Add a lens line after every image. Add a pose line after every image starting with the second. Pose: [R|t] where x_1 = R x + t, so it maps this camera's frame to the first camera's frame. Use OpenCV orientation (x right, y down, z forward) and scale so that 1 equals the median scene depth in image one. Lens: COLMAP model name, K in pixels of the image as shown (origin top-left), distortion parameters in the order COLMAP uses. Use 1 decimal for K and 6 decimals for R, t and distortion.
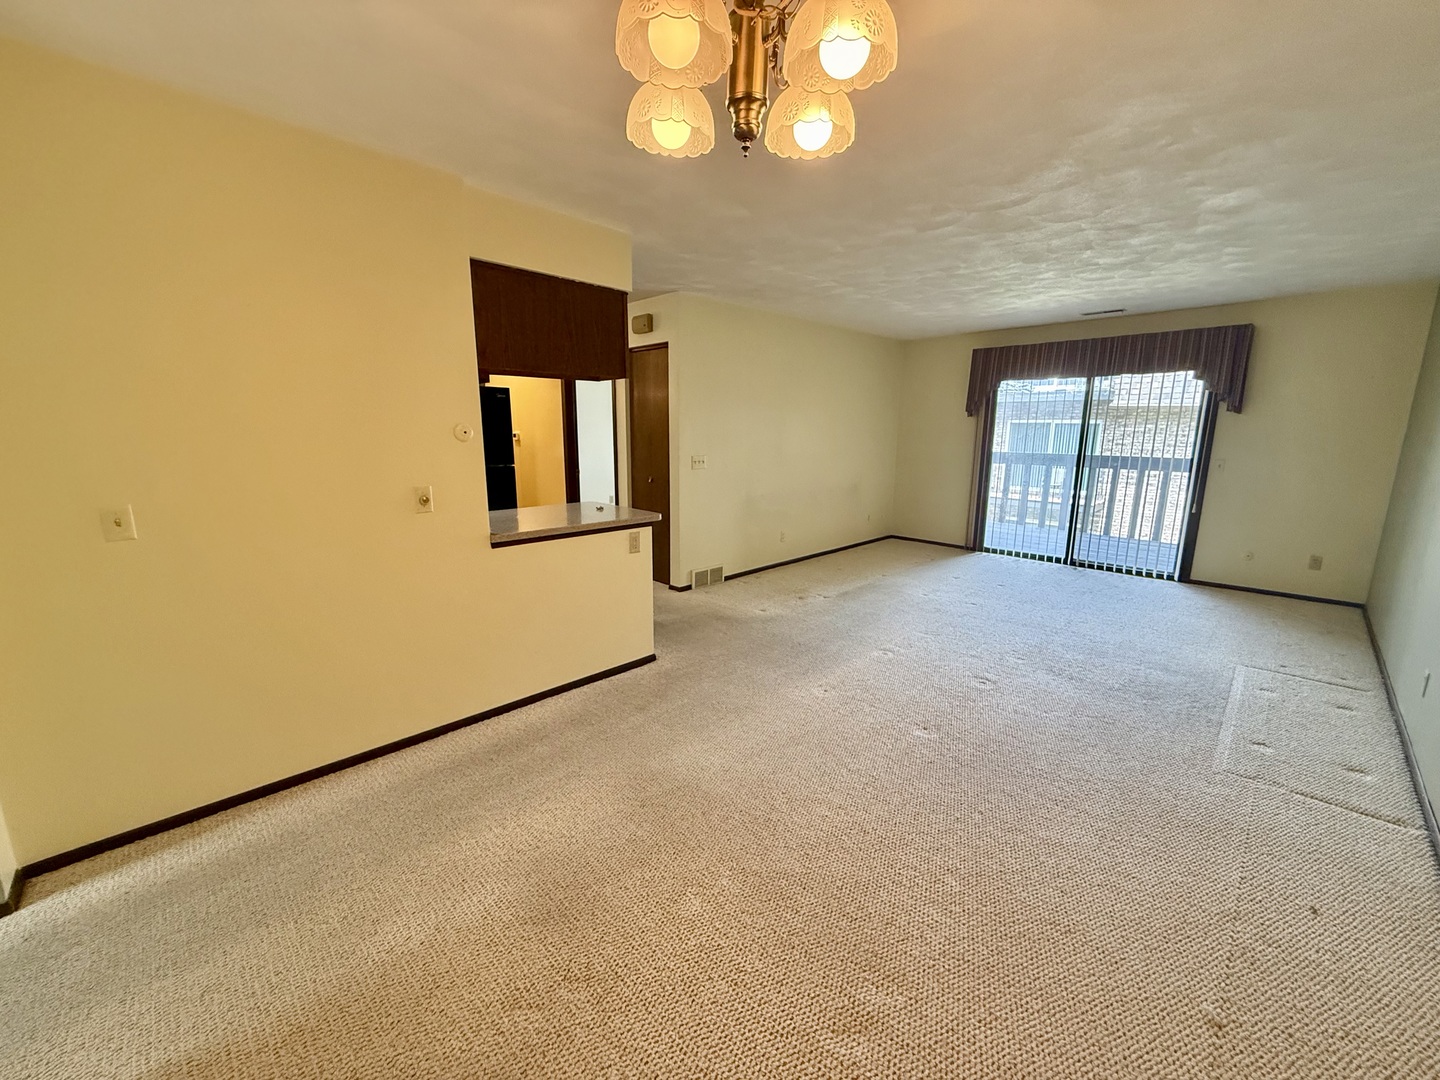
lens RADIAL K [[572.2, 0, 715.7], [0, 572.2, 537.9], [0, 0, 1]] dist [-0.000590, -0.000040]
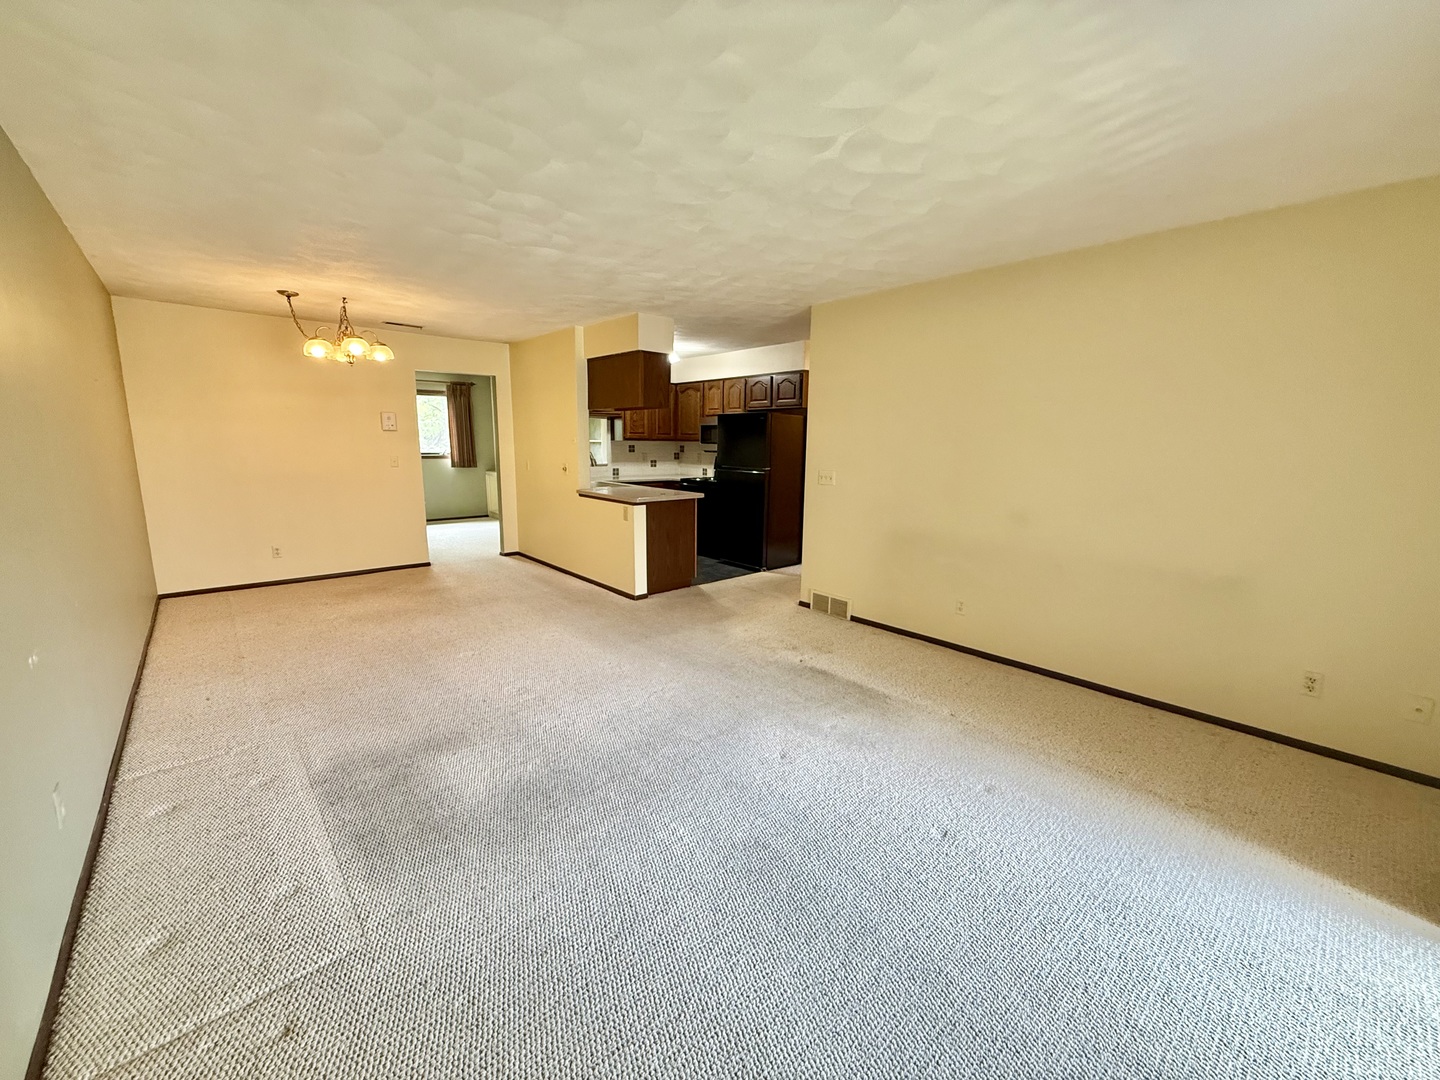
lens RADIAL K [[572.2, 0, 715.7], [0, 572.2, 537.9], [0, 0, 1]] dist [-0.000590, -0.000040]
pose [[-0.049596, 0.163300, -0.985329, 0.919845], [-0.201423, 0.964638, 0.170009, -0.160778], [0.978248, 0.206899, -0.014950, 0.860019]]
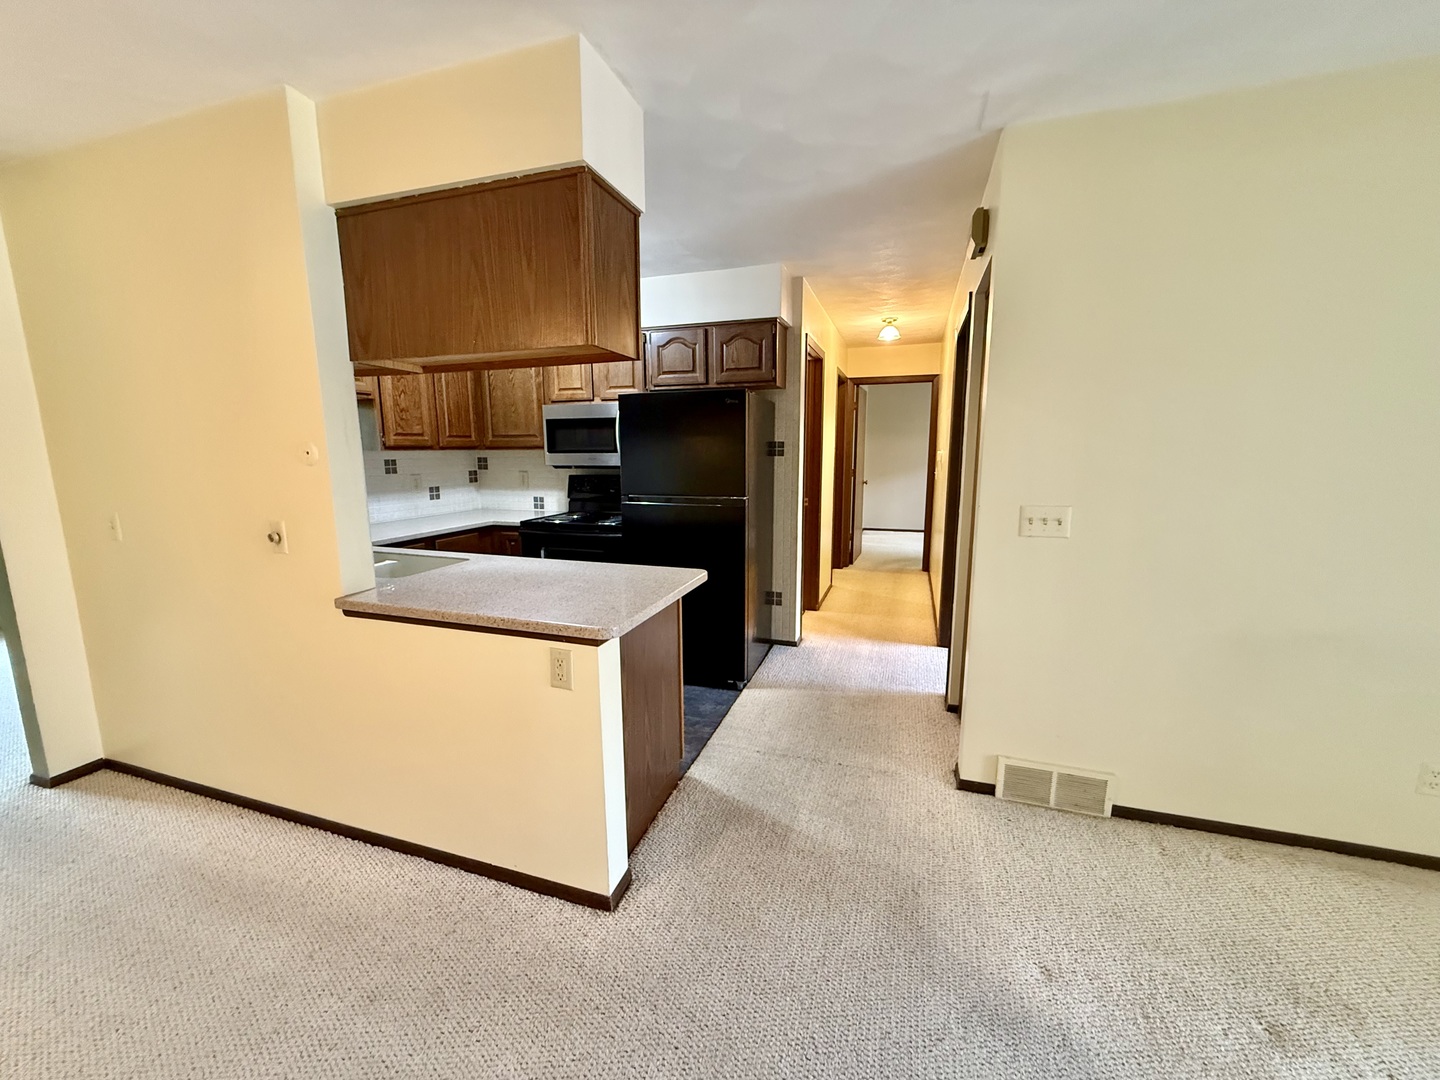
lens RADIAL K [[572.2, 0, 715.7], [0, 572.2, 537.9], [0, 0, 1]] dist [-0.000590, -0.000040]
pose [[0.456264, 0.132741, -0.879888, 0.236500], [-0.160894, 0.984820, 0.065140, -0.109274], [0.875178, 0.111848, 0.470695, 0.587908]]
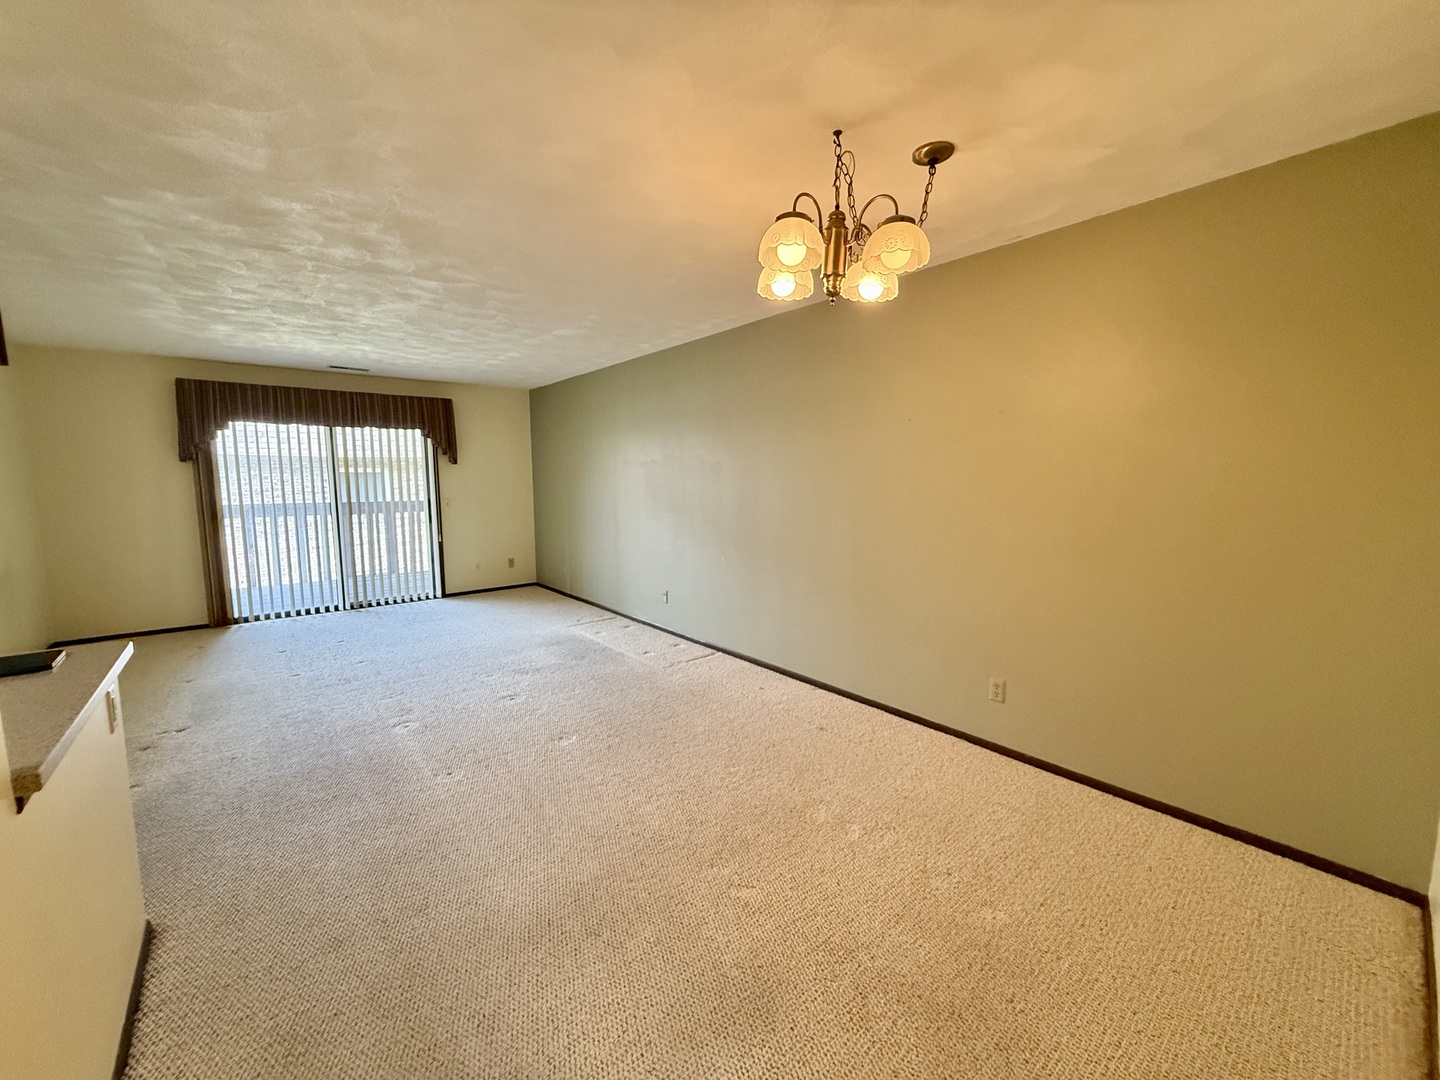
lens RADIAL K [[572.2, 0, 715.7], [0, 572.2, 537.9], [0, 0, 1]] dist [-0.000590, -0.000040]
pose [[0.087400, -0.110146, 0.990065, -0.374843], [0.193669, 0.976784, 0.091572, -0.052248], [-0.977166, 0.183742, 0.106702, 0.286234]]
